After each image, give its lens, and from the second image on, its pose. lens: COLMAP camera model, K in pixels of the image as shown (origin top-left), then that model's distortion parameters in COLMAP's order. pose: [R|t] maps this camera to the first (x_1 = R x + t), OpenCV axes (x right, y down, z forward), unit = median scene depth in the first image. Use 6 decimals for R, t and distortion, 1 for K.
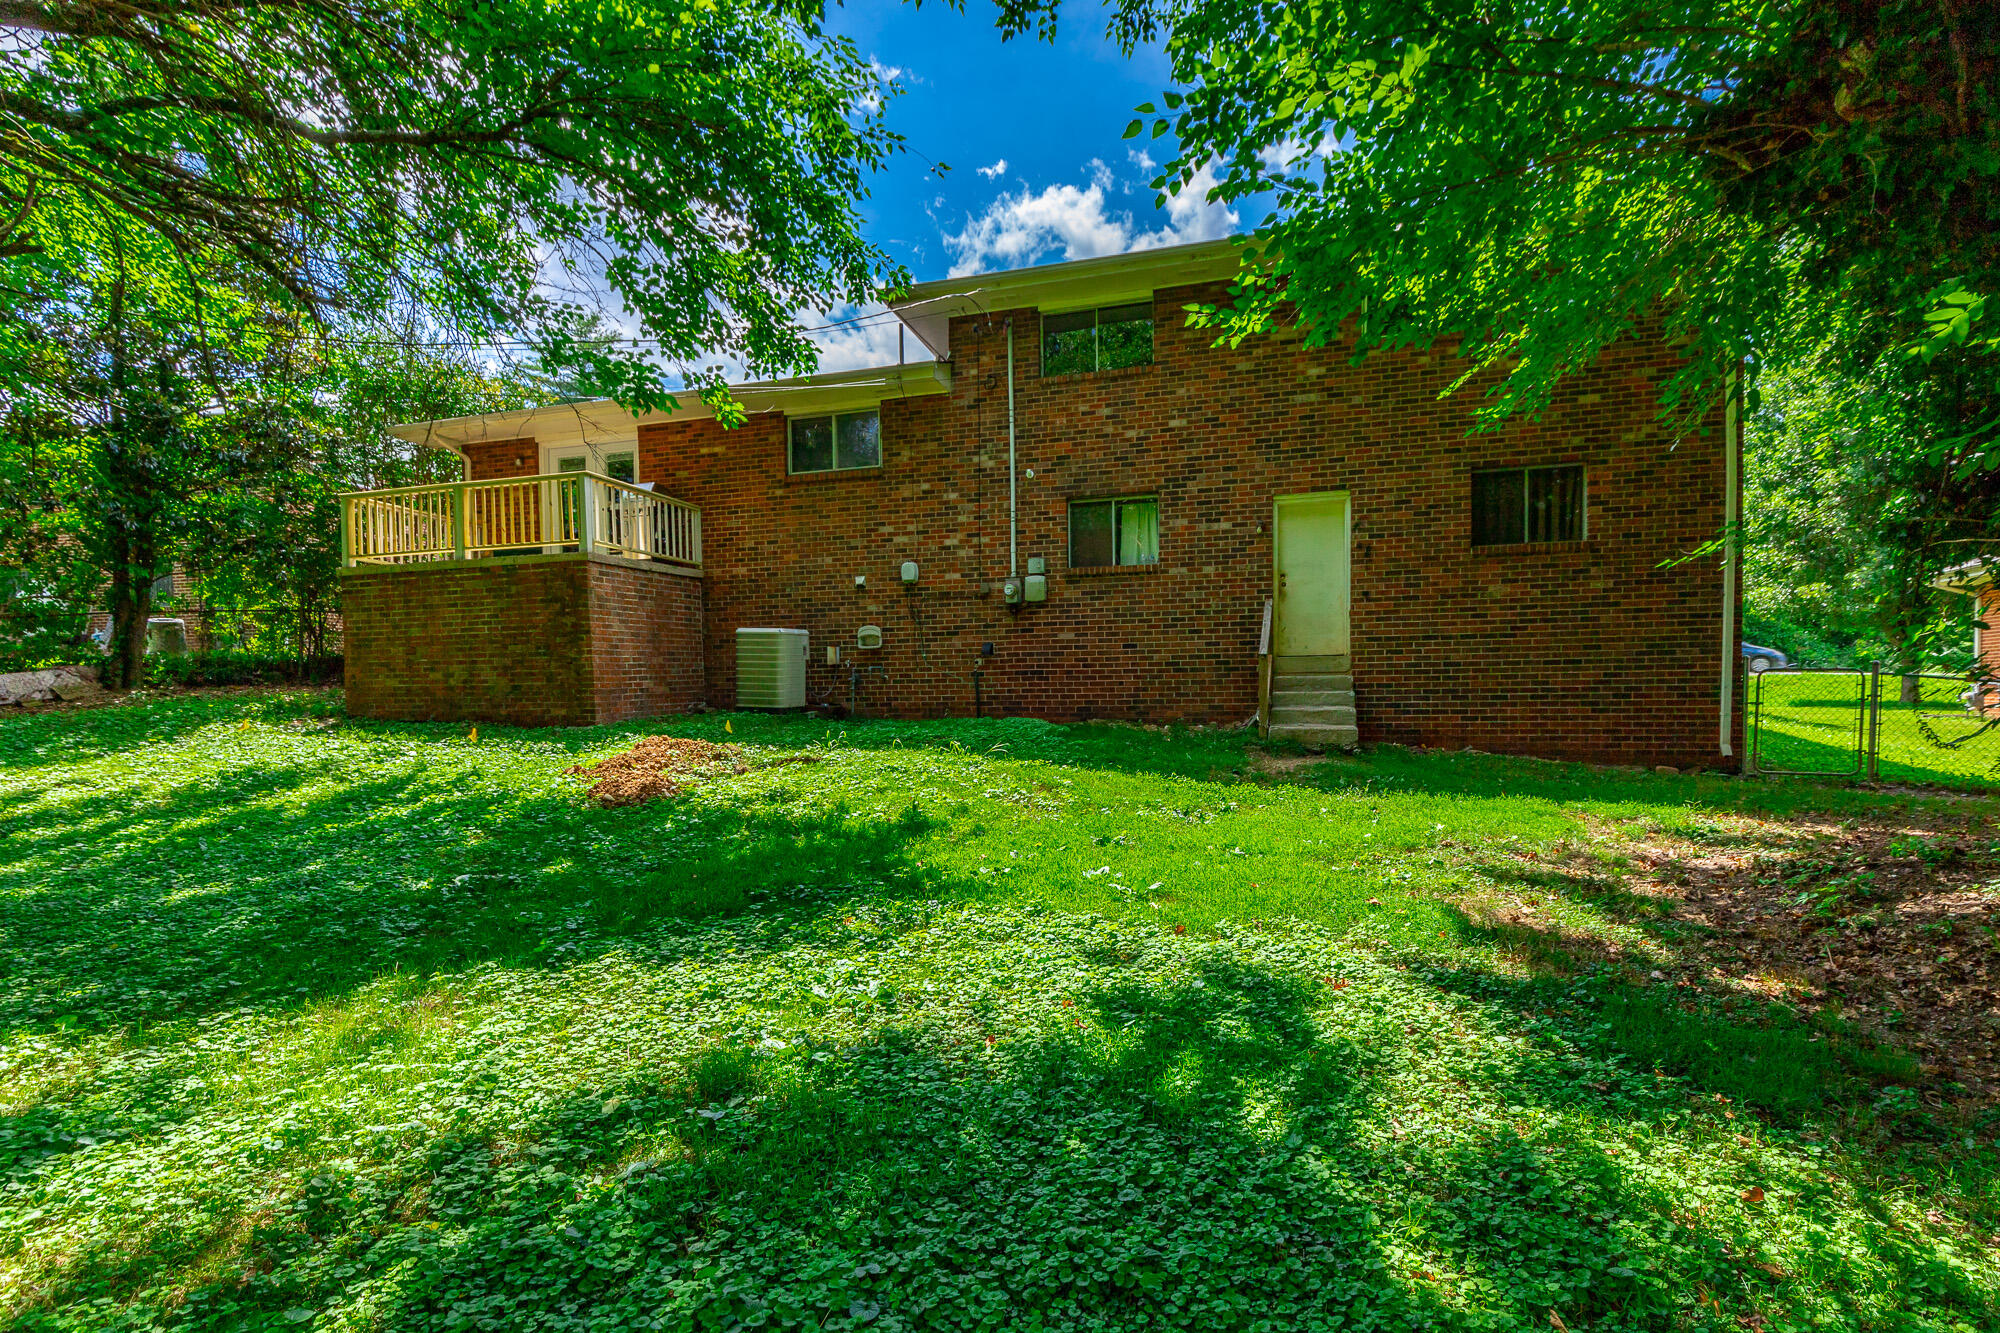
lens RADIAL K [[903.9, 0, 984.3], [0, 903.9, 745.0], [0, 0, 1]] dist [0.008796, -0.001322]
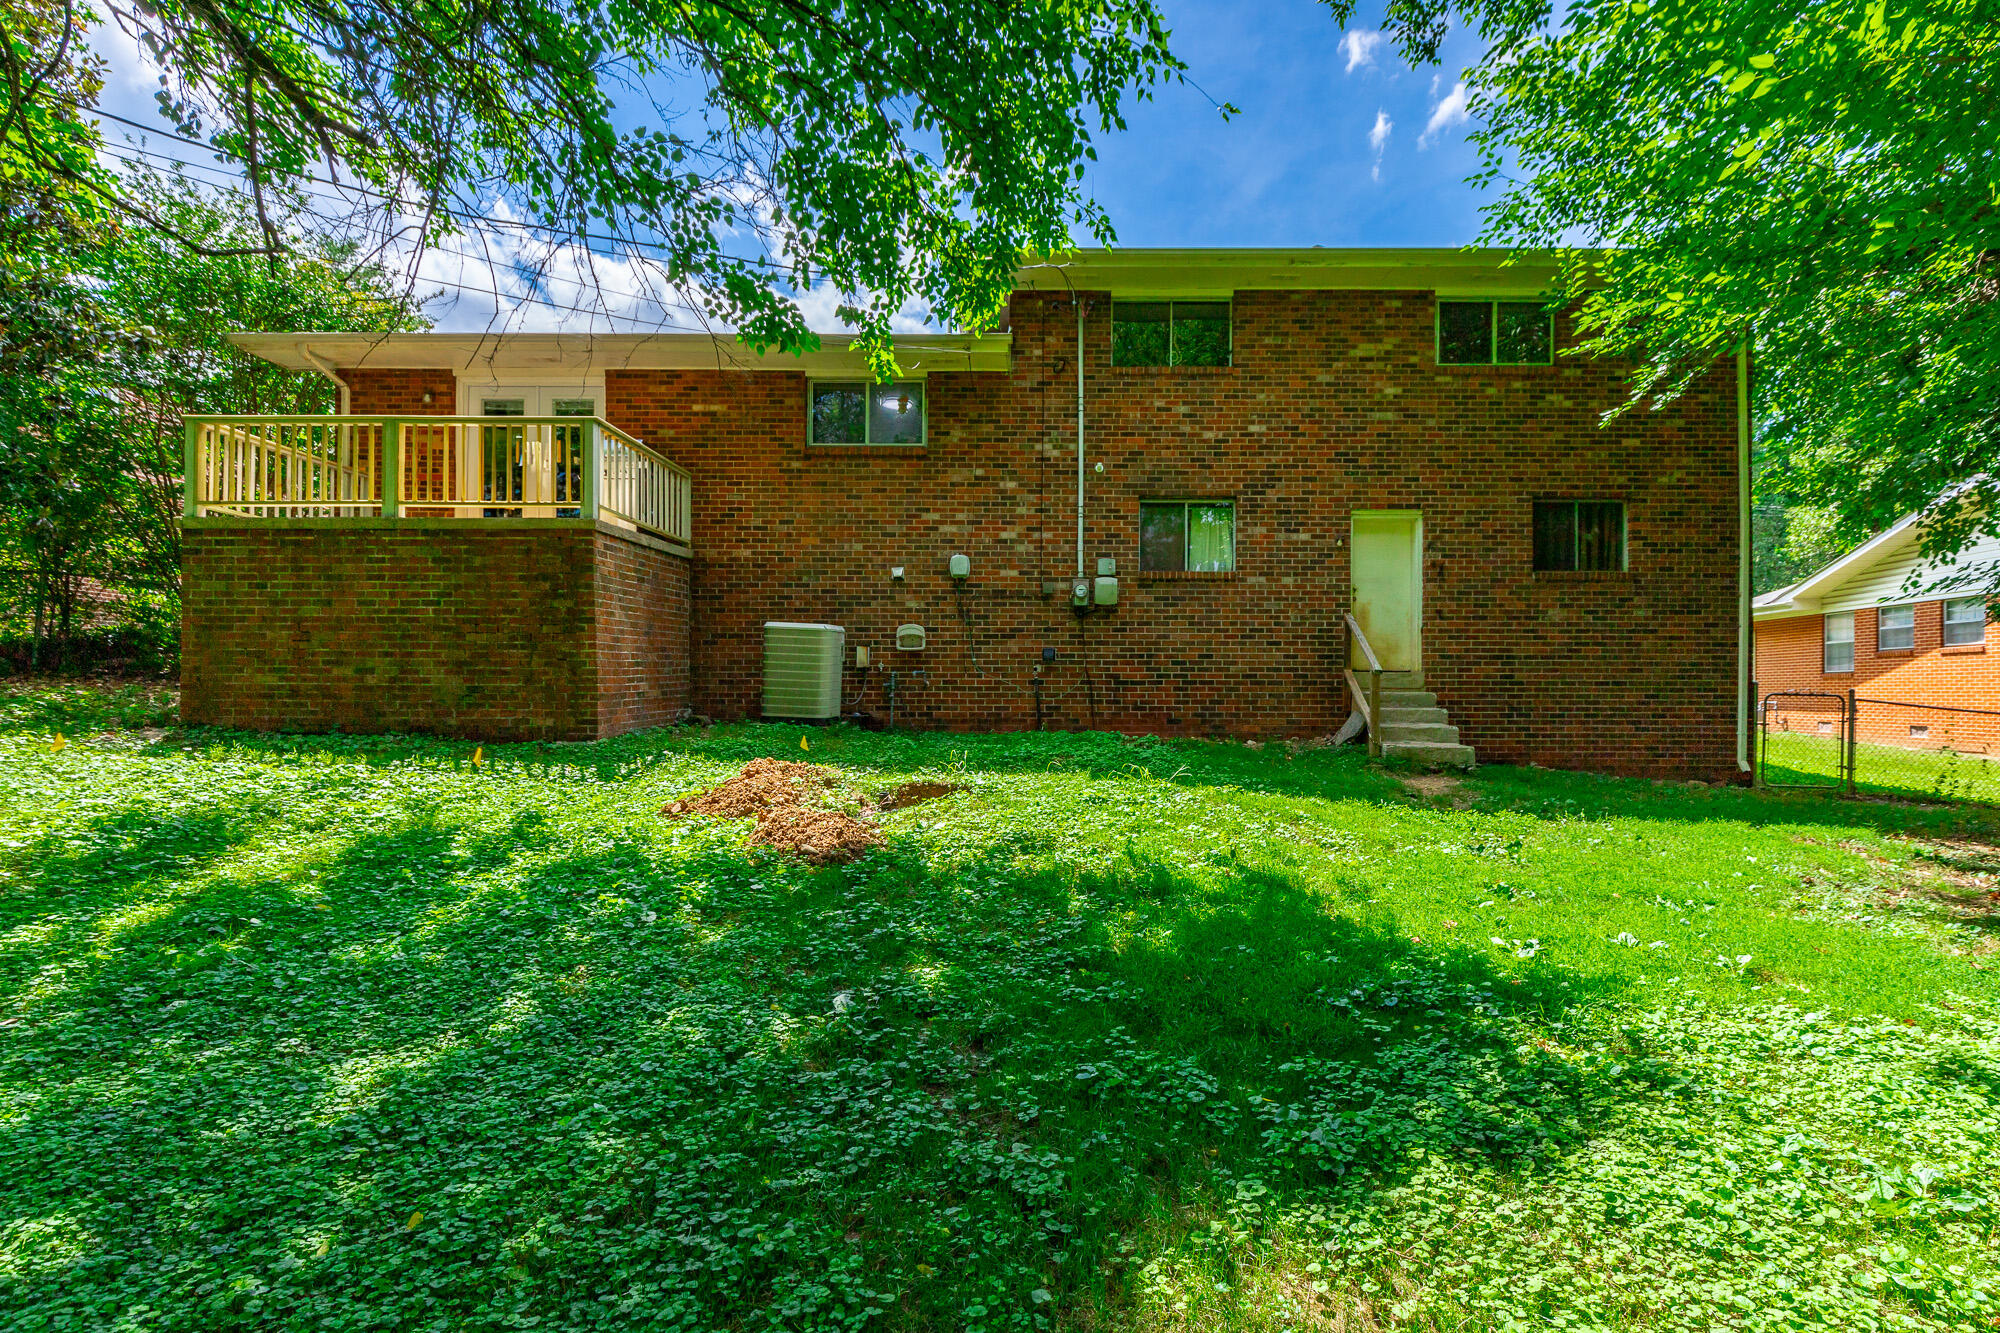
lens RADIAL K [[903.9, 0, 1009.2], [0, 903.9, 697.9], [0, 0, 1]] dist [0.008796, -0.001322]
pose [[0.962130, 0.014652, 0.272196, -0.287995], [-0.000661, 0.998677, -0.051420, -0.017663], [-0.272589, 0.049293, 0.960867, 0.151425]]
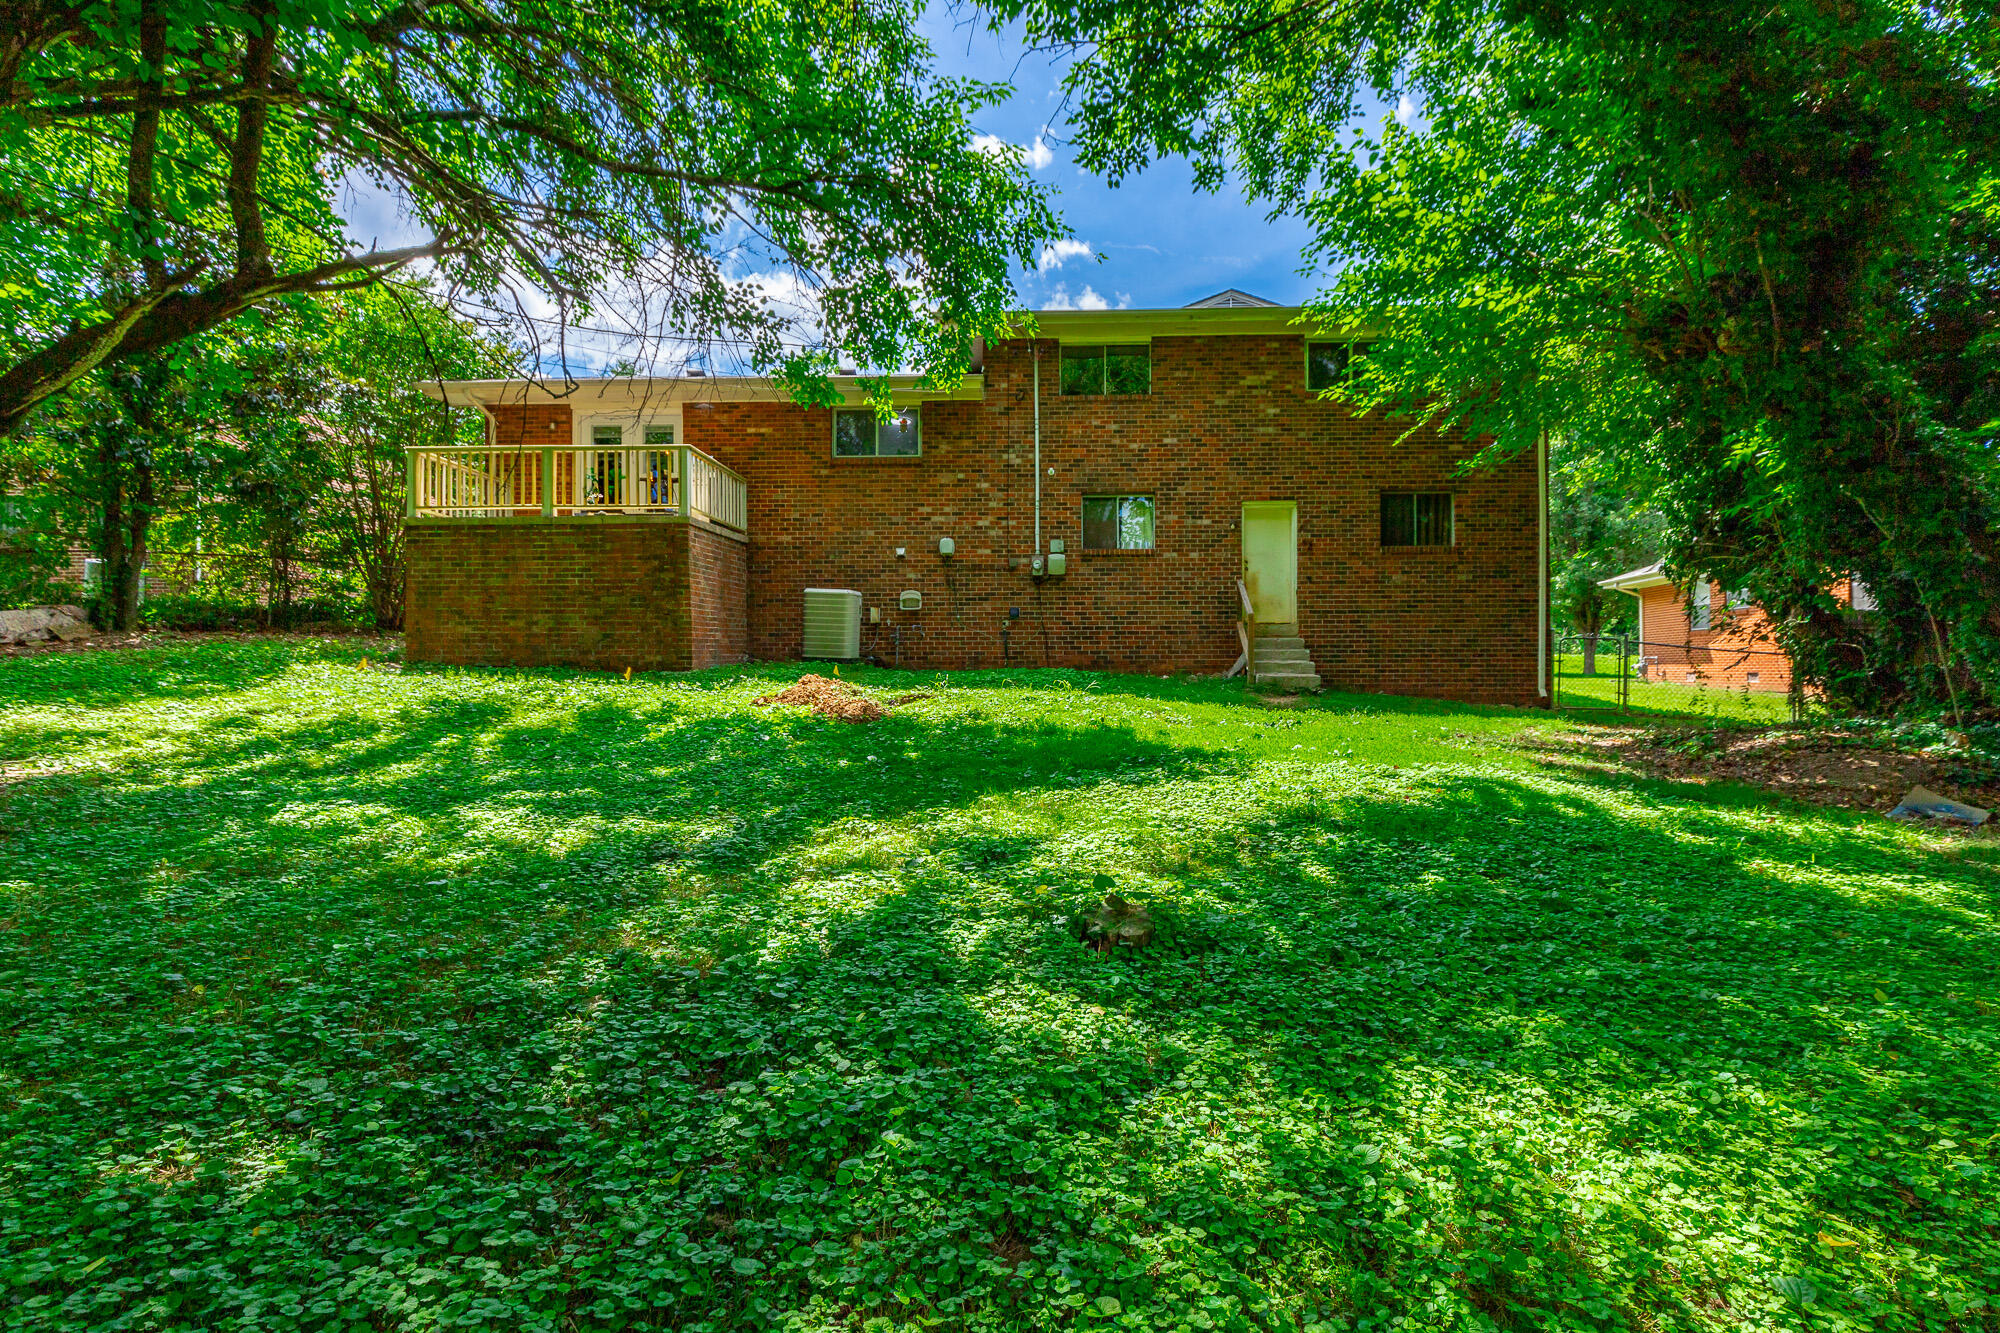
lens RADIAL K [[903.9, 0, 992.8], [0, 903.9, 687.5], [0, 0, 1]] dist [0.008796, -0.001322]
pose [[0.969449, 0.007080, 0.245193, -0.327692], [0.003408, 0.999098, -0.042326, 0.045075], [-0.245271, 0.041868, 0.968550, -0.157534]]
